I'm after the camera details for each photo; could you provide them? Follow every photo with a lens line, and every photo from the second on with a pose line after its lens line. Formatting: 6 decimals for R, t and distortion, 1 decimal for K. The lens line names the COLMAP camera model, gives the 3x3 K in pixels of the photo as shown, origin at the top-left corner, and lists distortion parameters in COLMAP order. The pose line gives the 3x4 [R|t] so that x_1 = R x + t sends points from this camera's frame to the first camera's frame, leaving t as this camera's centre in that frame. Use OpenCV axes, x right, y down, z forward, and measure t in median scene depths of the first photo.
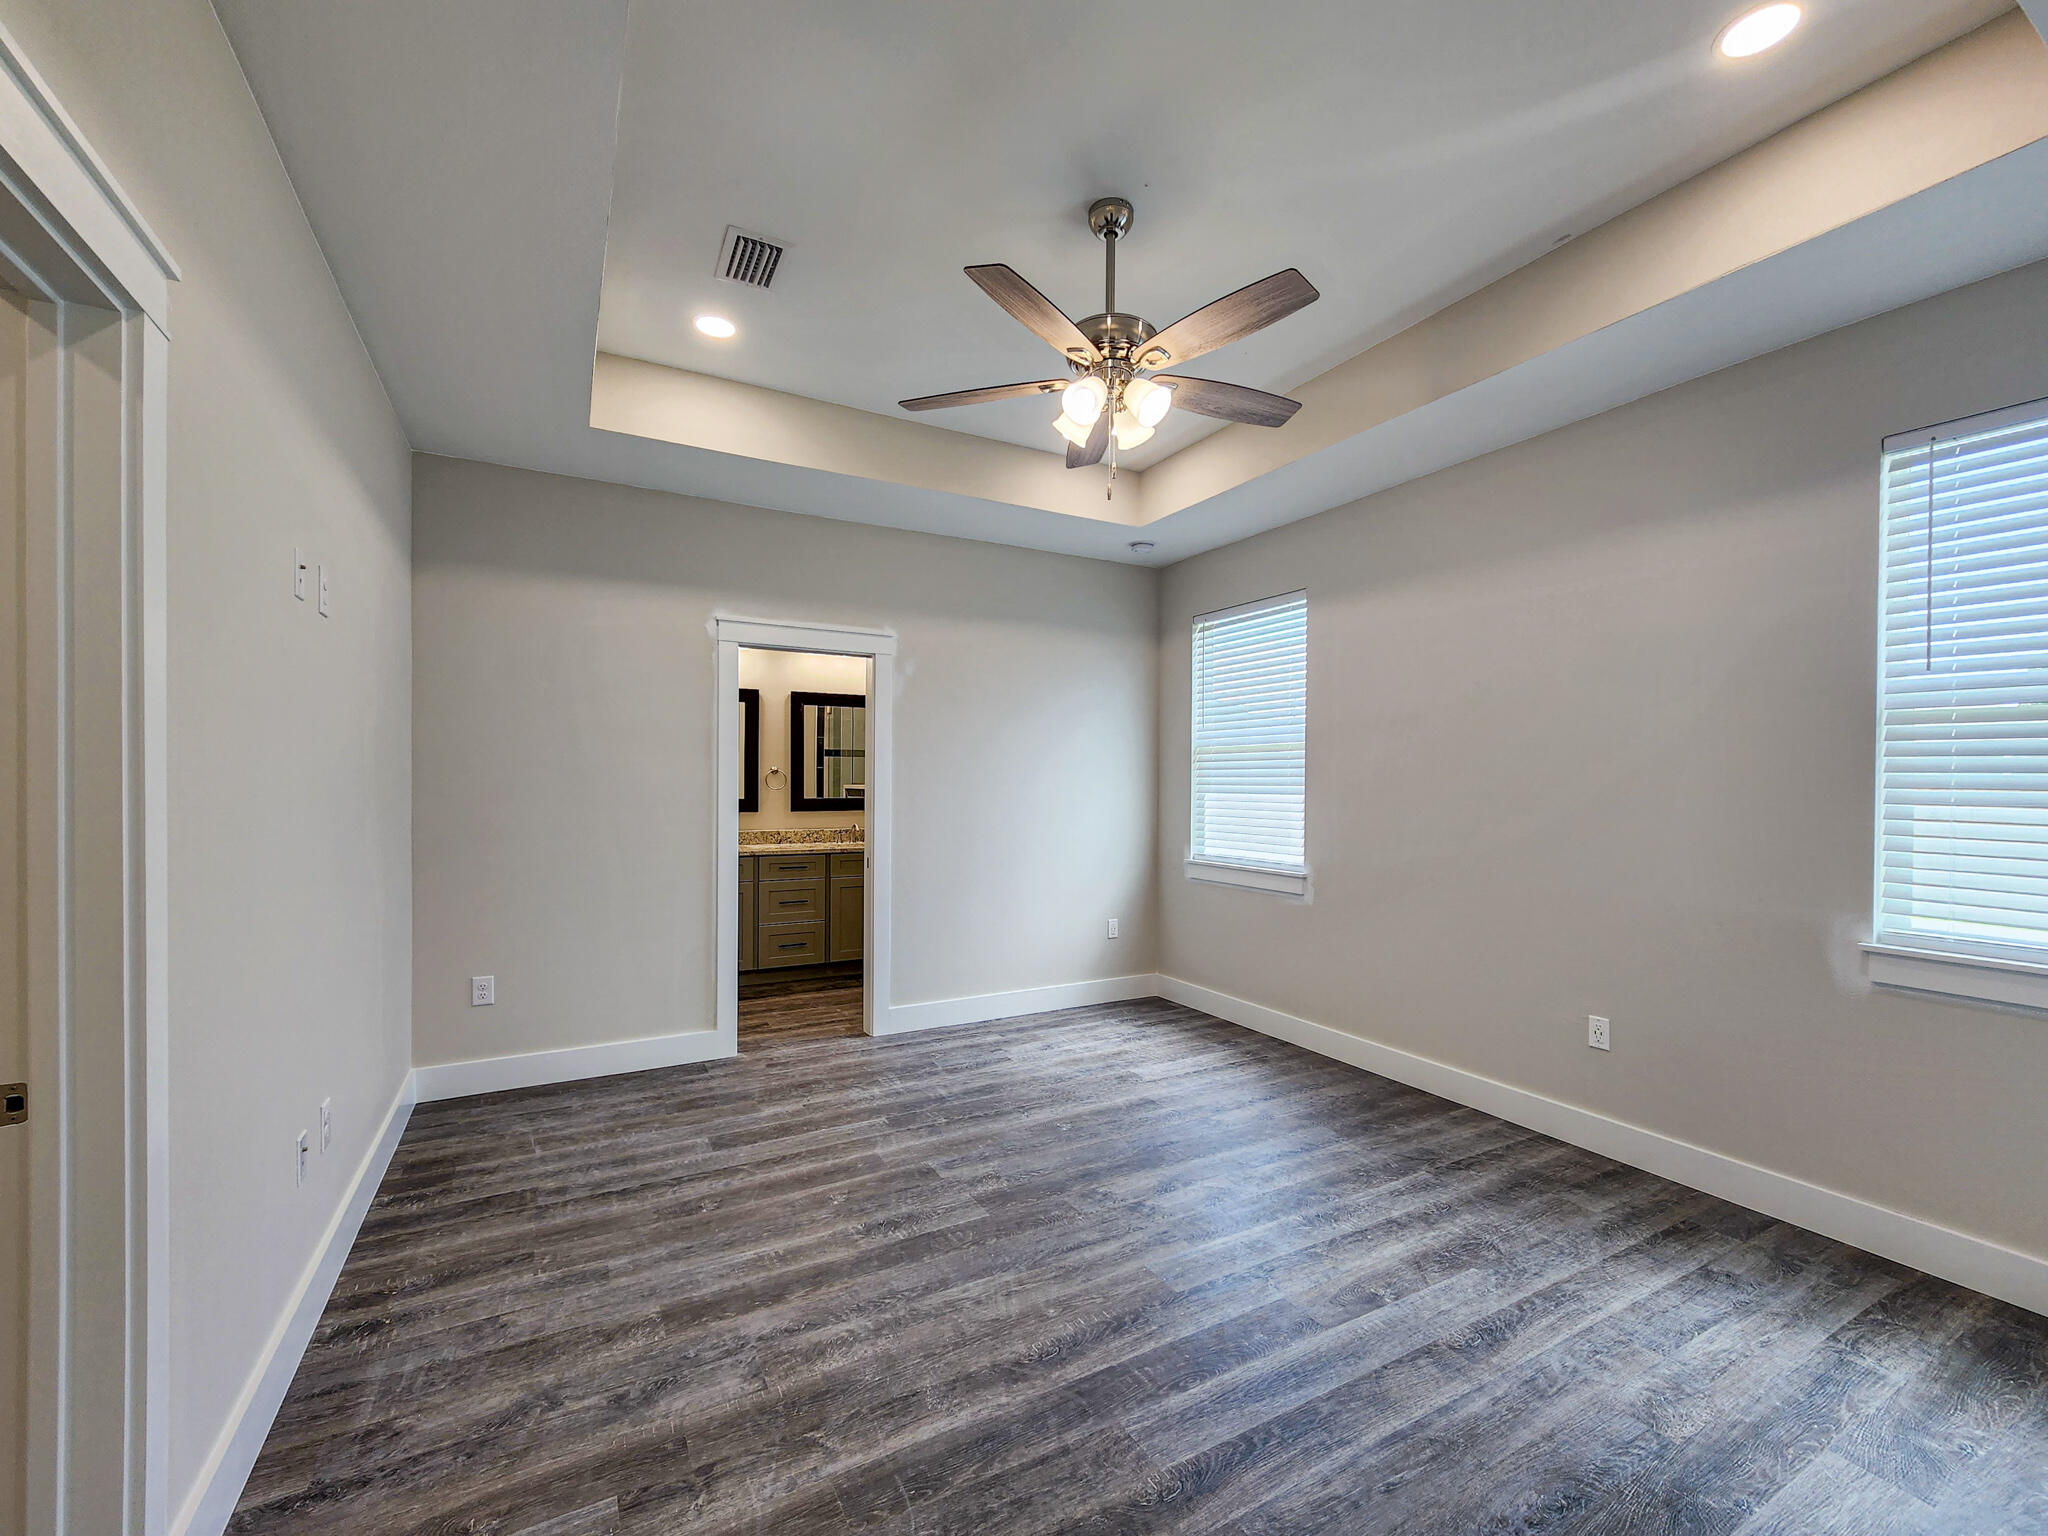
lens RADIAL K [[852.1, 0, 1023.8], [0, 852.1, 789.3], [0, 0, 1]] dist [0.001843, 0.000183]
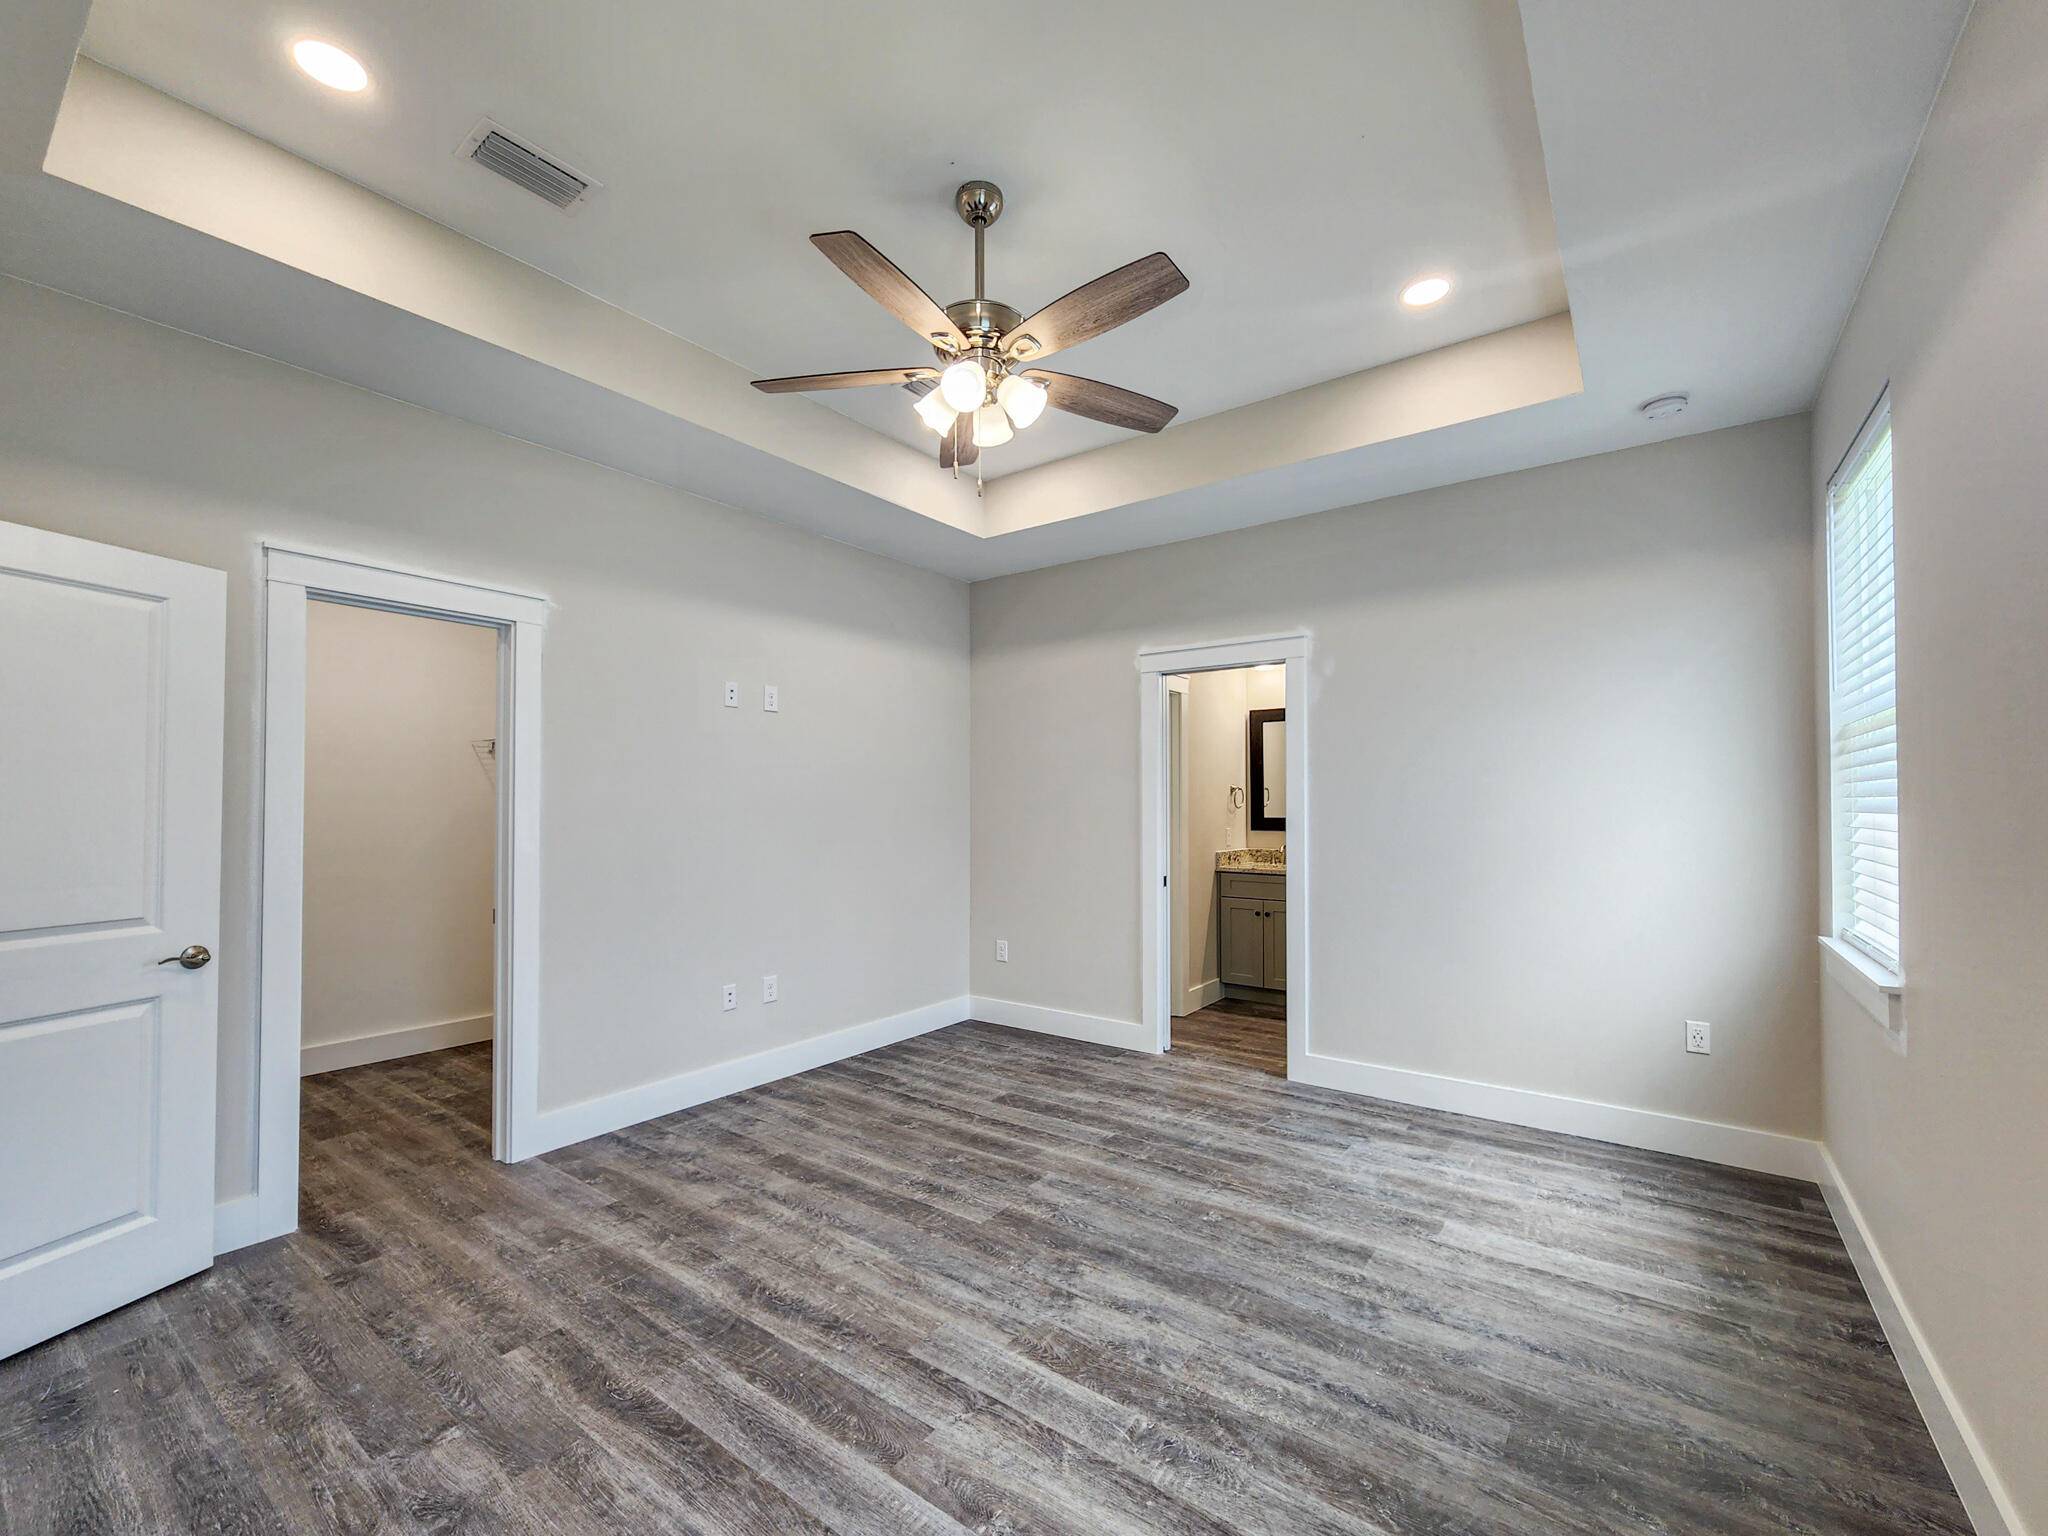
lens RADIAL K [[852.1, 0, 1023.8], [0, 852.1, 789.3], [0, 0, 1]] dist [0.001843, 0.000183]
pose [[0.419268, -0.020619, -0.907628, 0.693439], [-0.002961, 0.999706, -0.024078, 0.003080], [0.907858, 0.012783, 0.419083, 0.461715]]
